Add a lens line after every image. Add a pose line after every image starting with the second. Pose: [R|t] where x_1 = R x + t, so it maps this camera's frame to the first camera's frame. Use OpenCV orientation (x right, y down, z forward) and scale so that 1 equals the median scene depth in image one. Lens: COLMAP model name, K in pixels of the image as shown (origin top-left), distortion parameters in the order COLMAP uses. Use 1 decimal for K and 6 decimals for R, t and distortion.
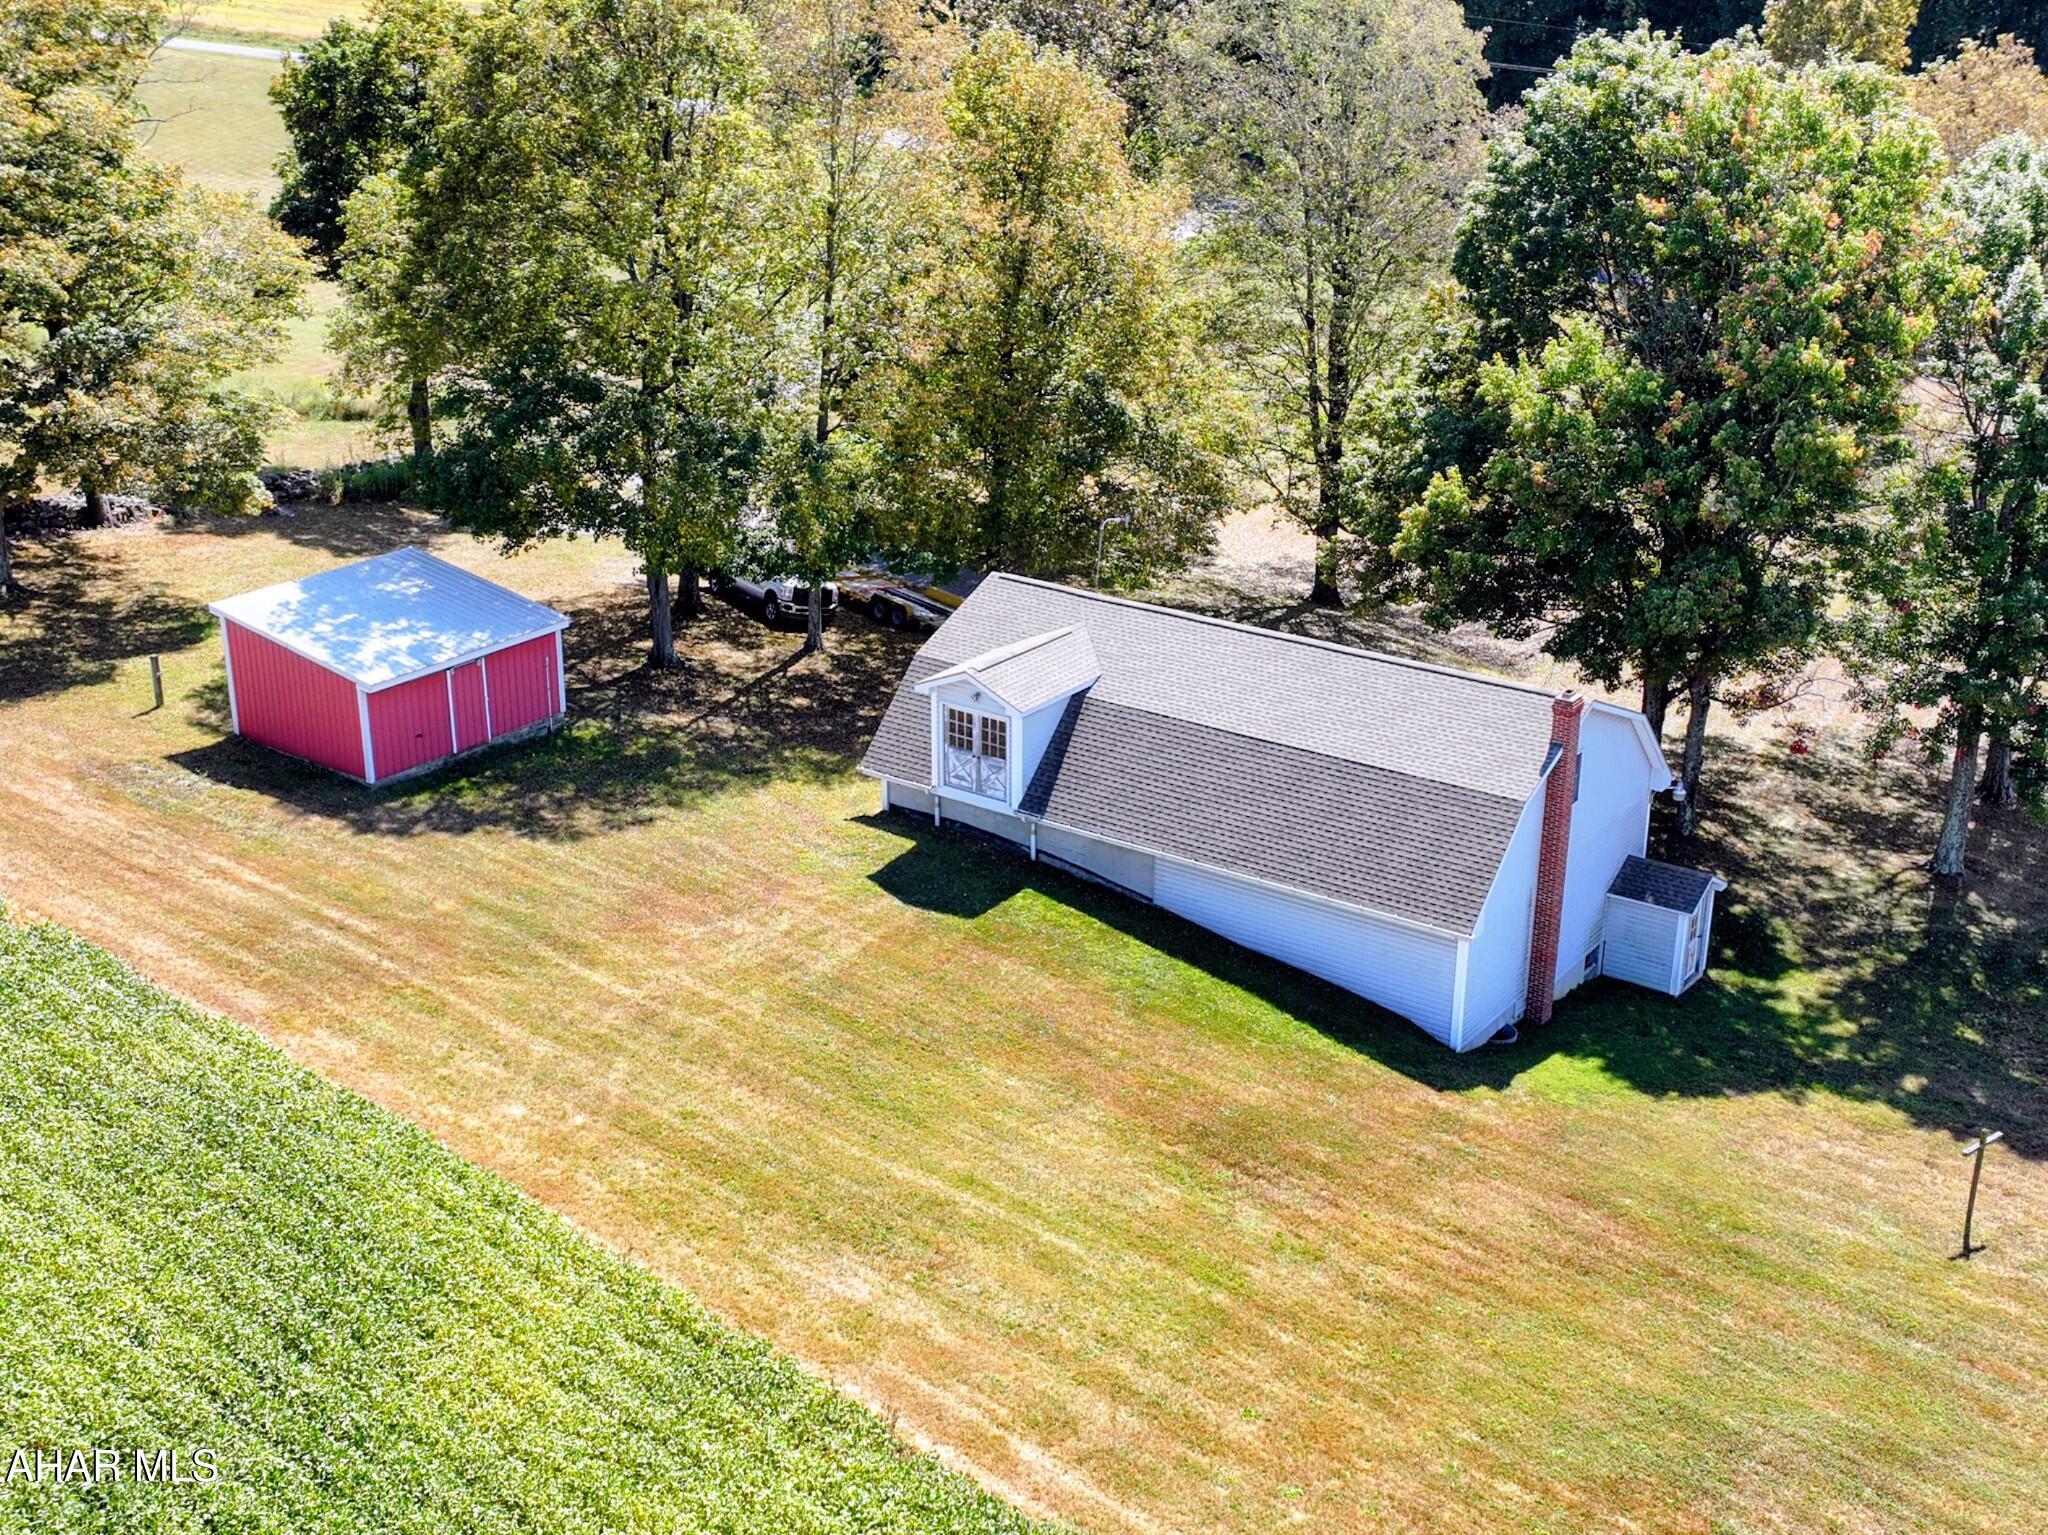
lens RADIAL K [[2440.1, 0, 1024.0], [0, 2440.1, 767.5], [0, 0, 1]] dist [-0.002529, -0.012964]
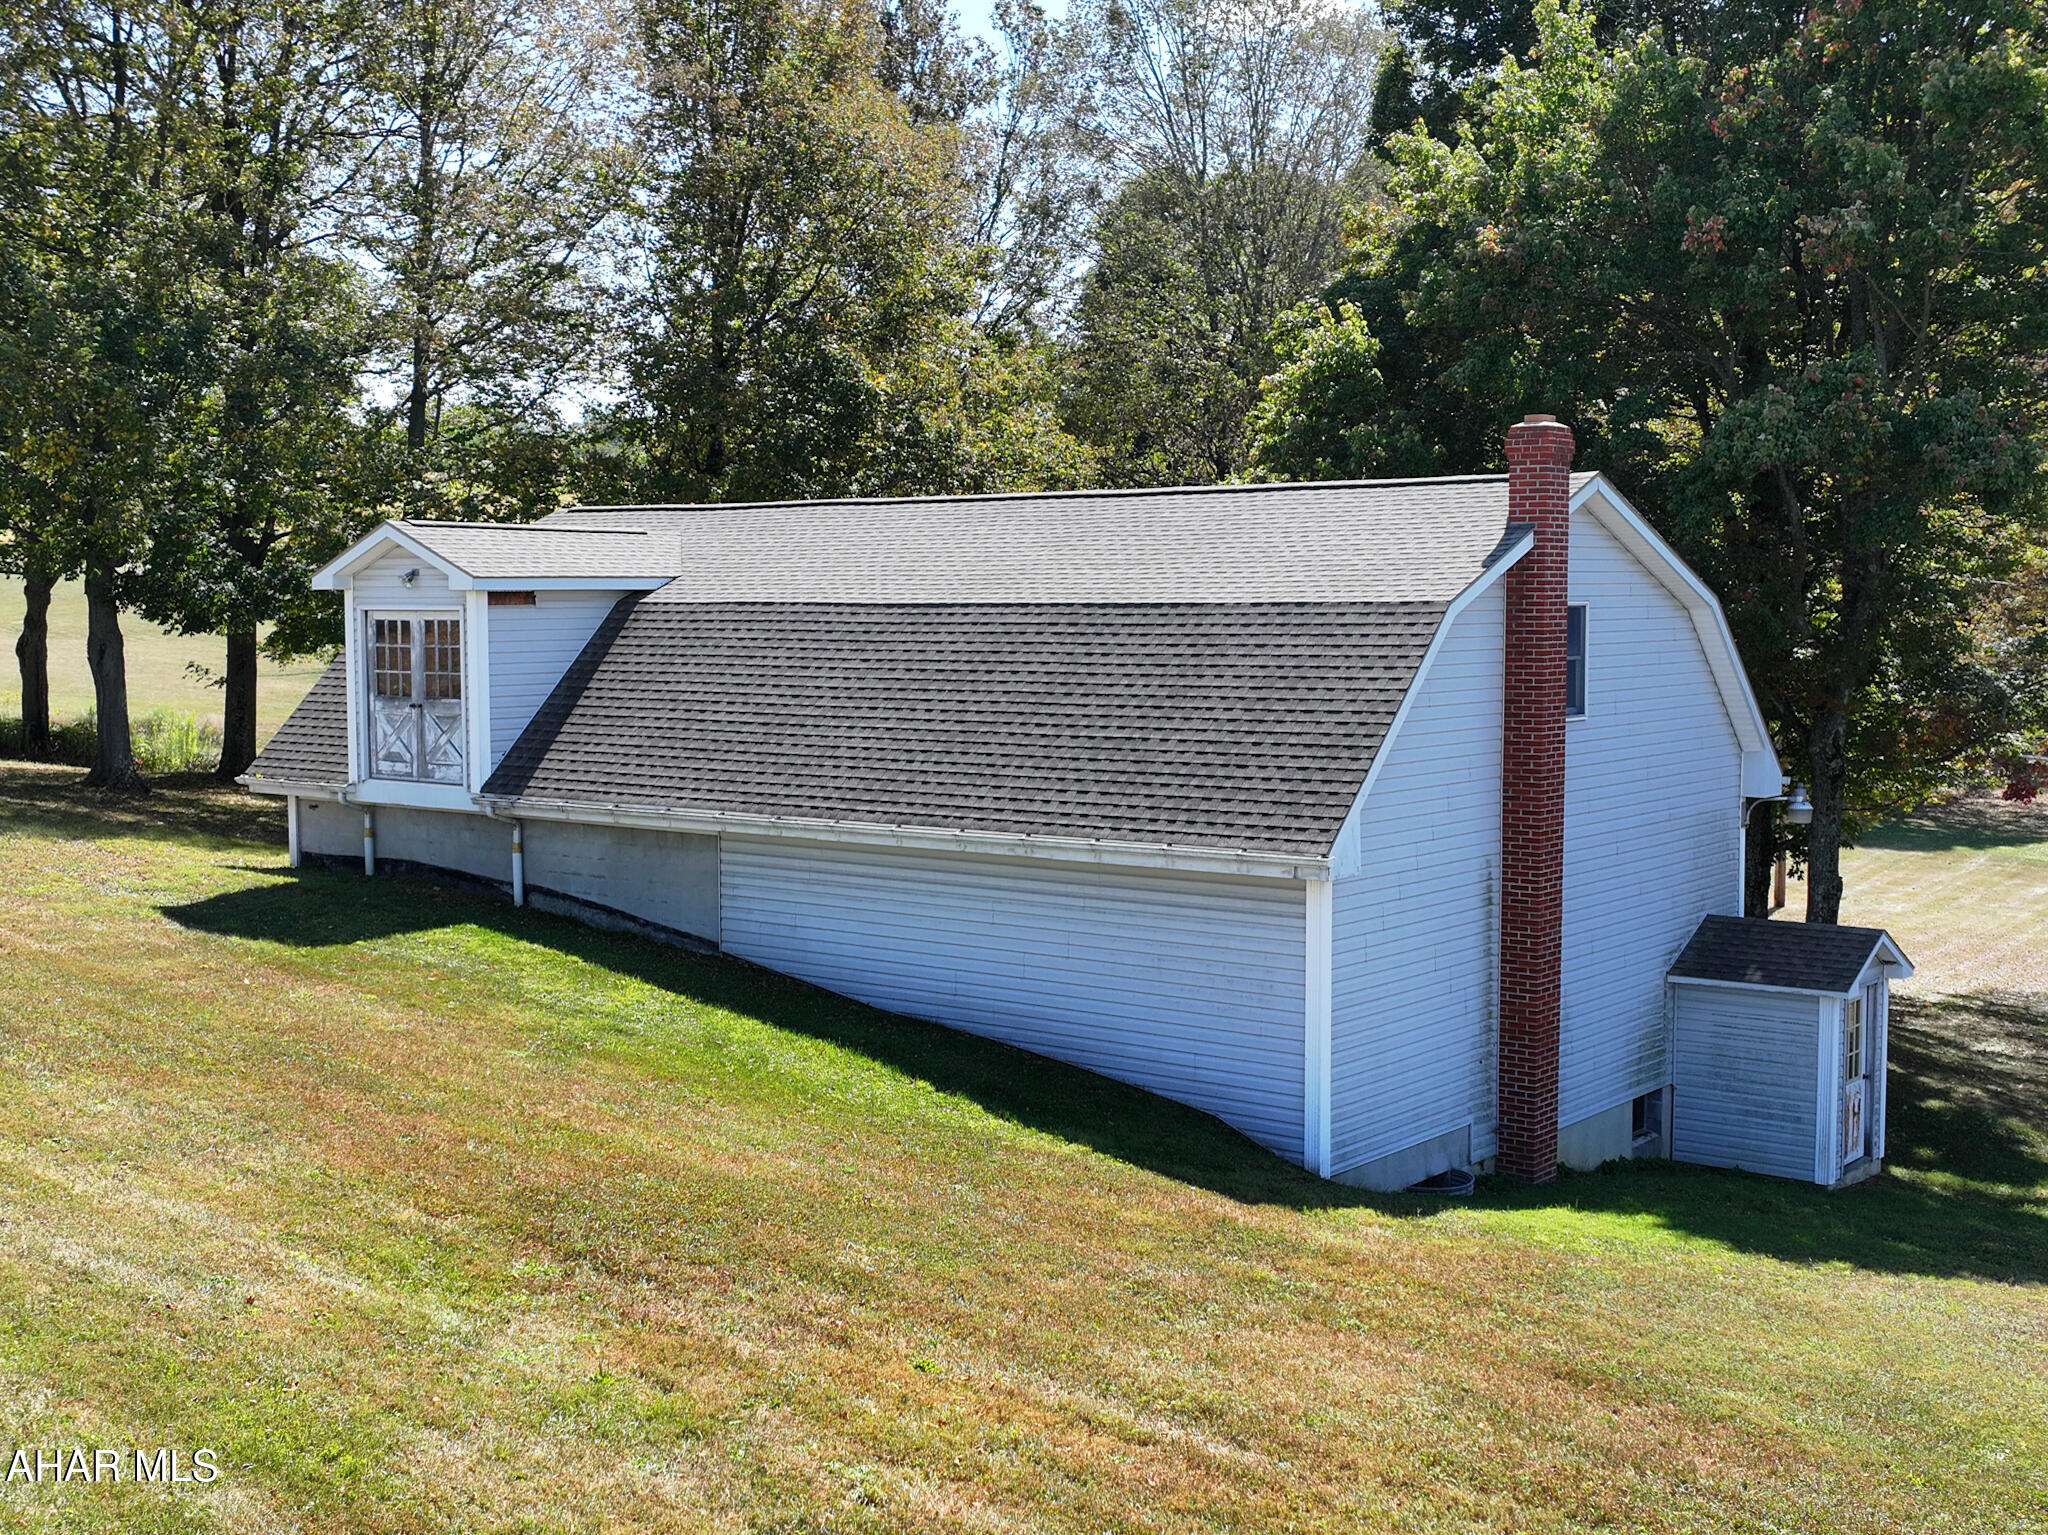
lens RADIAL K [[2432.6, 0, 1024.0], [0, 2432.6, 767.5], [0, 0, 1]] dist [-0.000703, -0.022330]
pose [[0.999181, -0.001413, -0.040443, 0.141855], [-0.010401, 0.956852, -0.290391, 0.170987], [0.039108, 0.290574, 0.956053, 0.564574]]
